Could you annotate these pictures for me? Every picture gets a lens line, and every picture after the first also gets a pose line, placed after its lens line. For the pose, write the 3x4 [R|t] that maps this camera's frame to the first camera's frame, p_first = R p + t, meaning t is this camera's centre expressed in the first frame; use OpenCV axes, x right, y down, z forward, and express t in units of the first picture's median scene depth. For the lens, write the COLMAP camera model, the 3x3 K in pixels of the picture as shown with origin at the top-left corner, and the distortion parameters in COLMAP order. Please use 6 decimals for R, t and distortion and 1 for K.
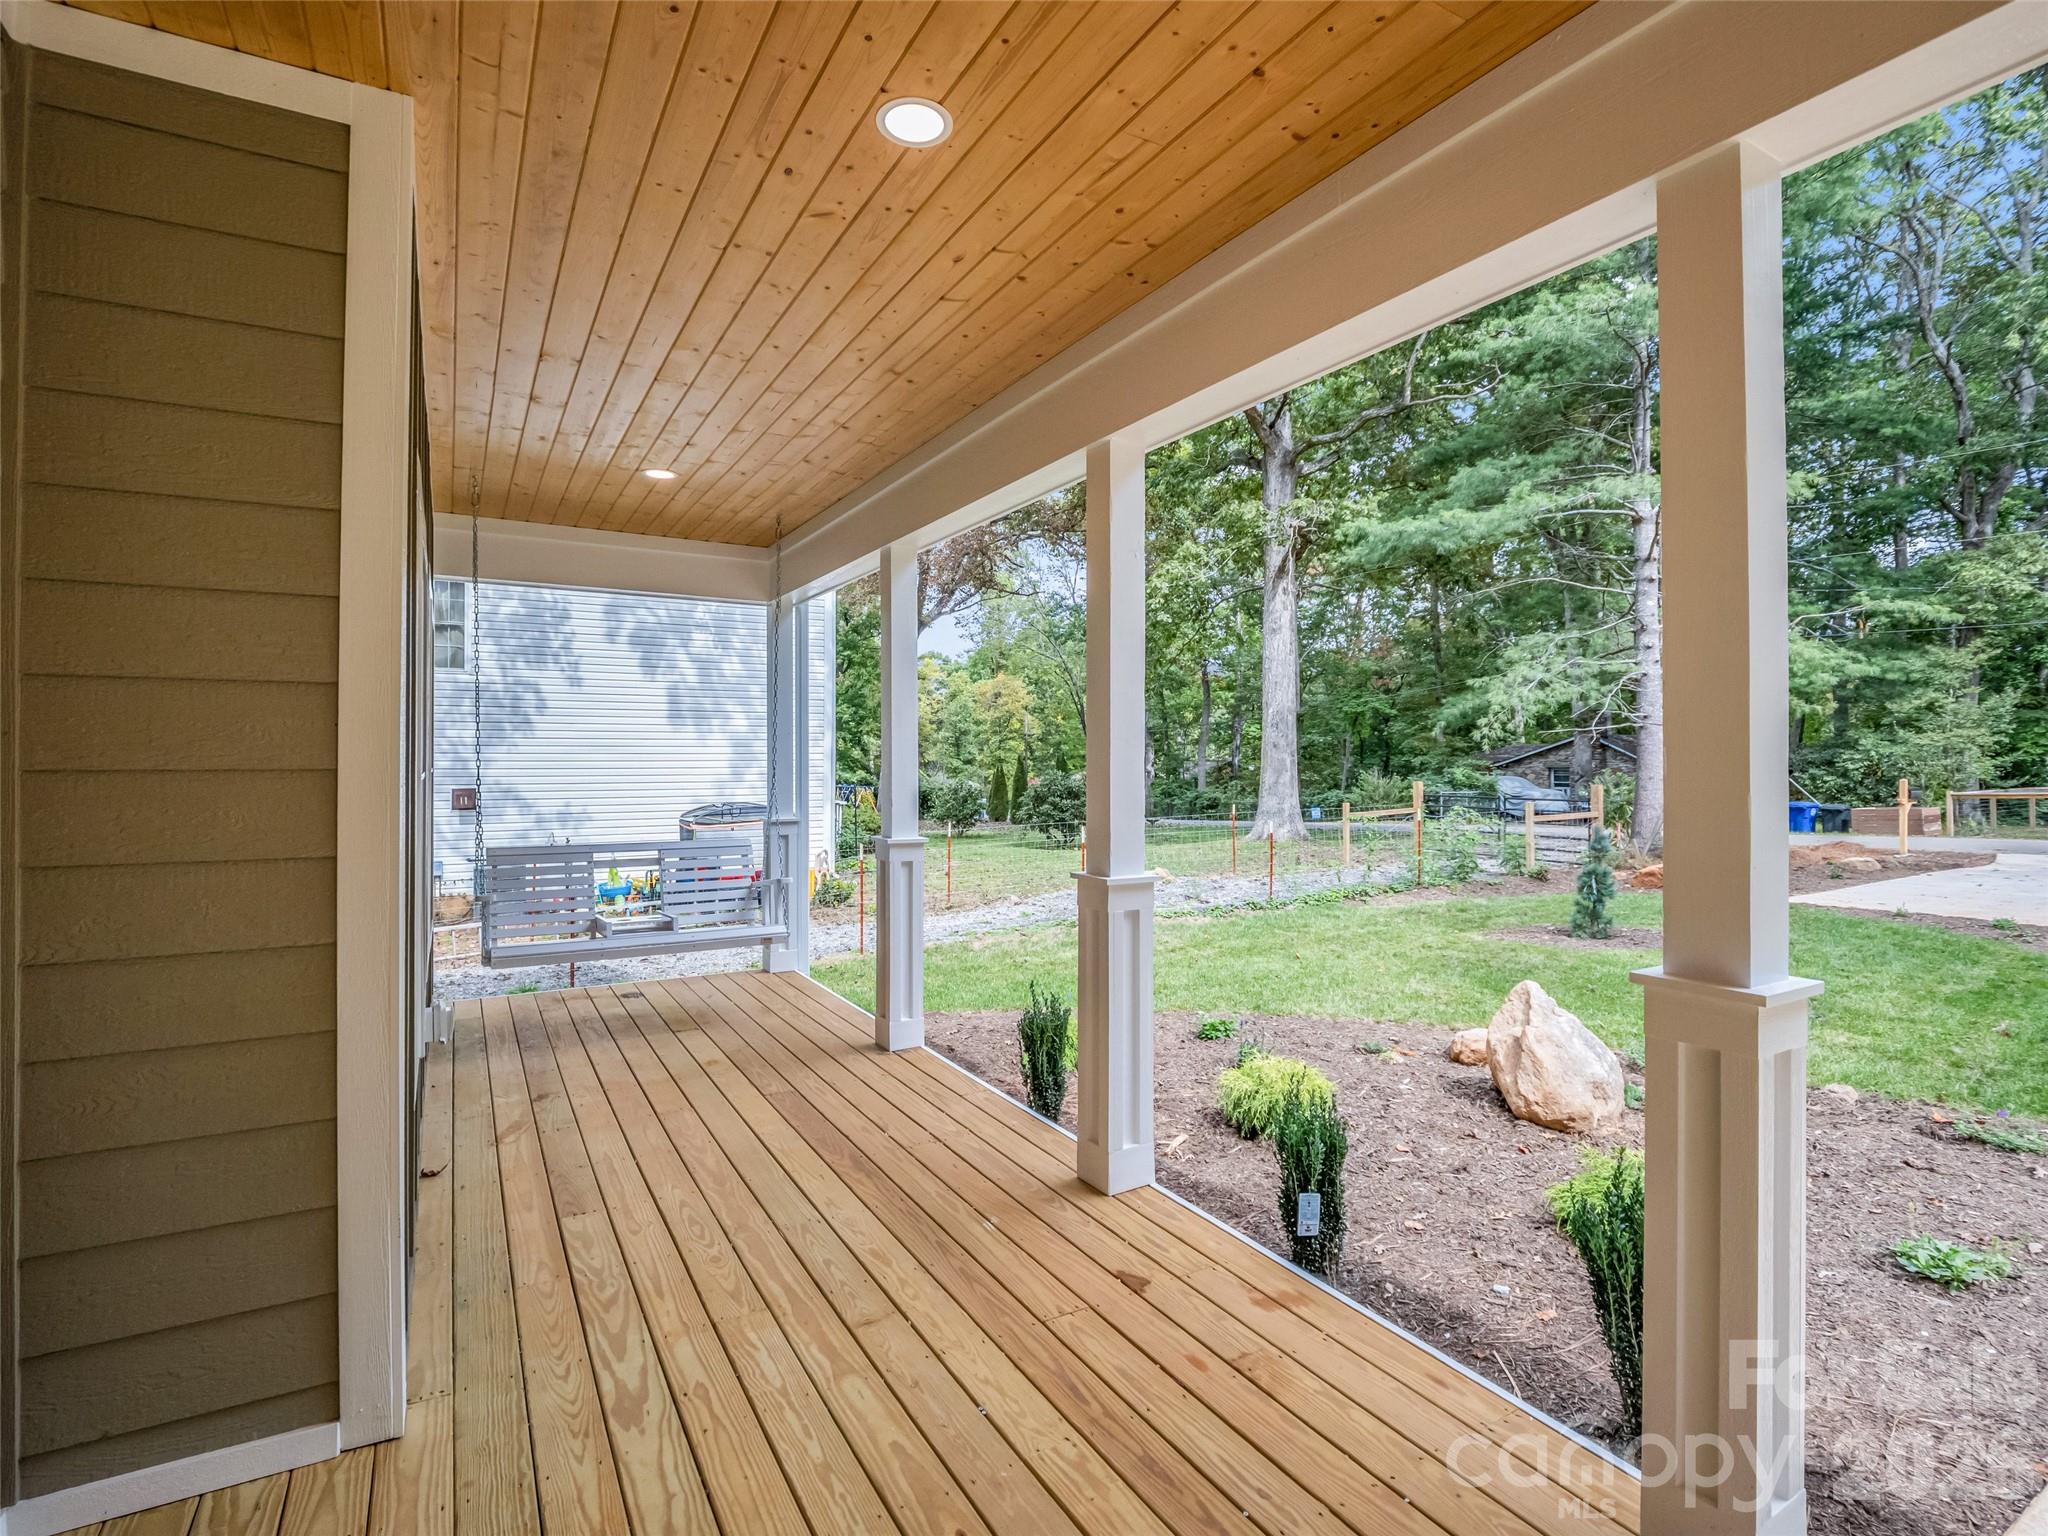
lens RADIAL K [[998.2, 0, 1025.6], [0, 998.2, 758.1], [0, 0, 1]] dist [-0.018968, -0.000357]
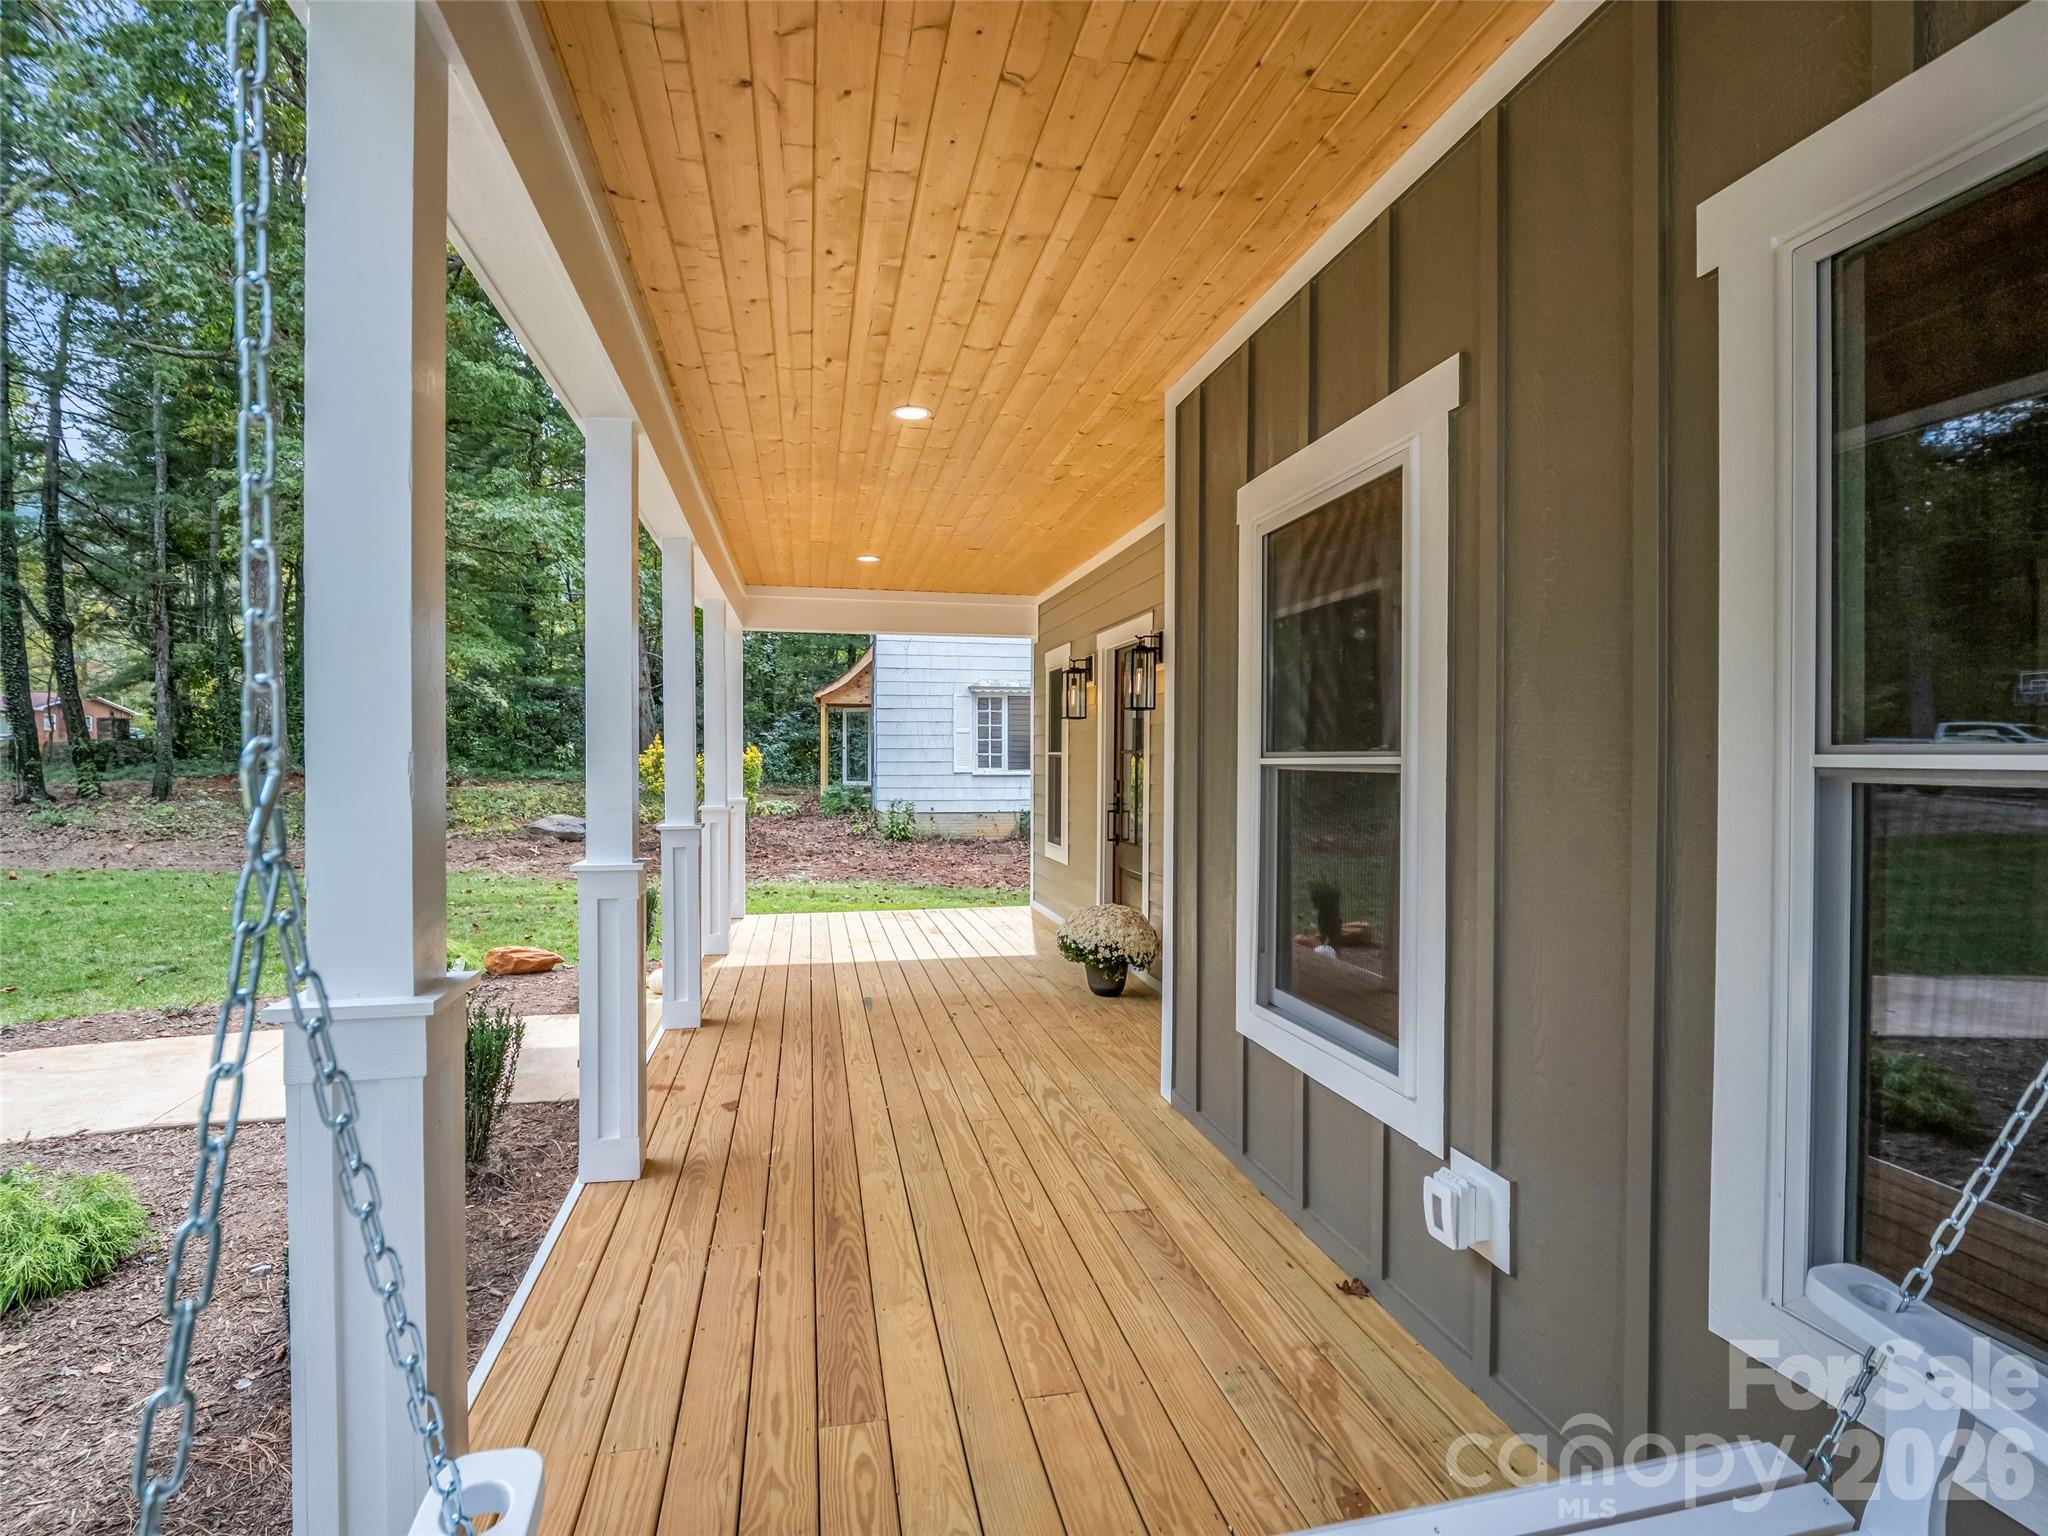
lens RADIAL K [[998.2, 0, 1022.8], [0, 998.2, 765.7], [0, 0, 1]] dist [-0.018968, -0.000357]
pose [[-0.951530, -0.000133, 0.307556, -0.742033], [0.002581, 0.999961, 0.008417, 0.017790], [-0.307545, 0.008803, -0.951493, 2.237828]]
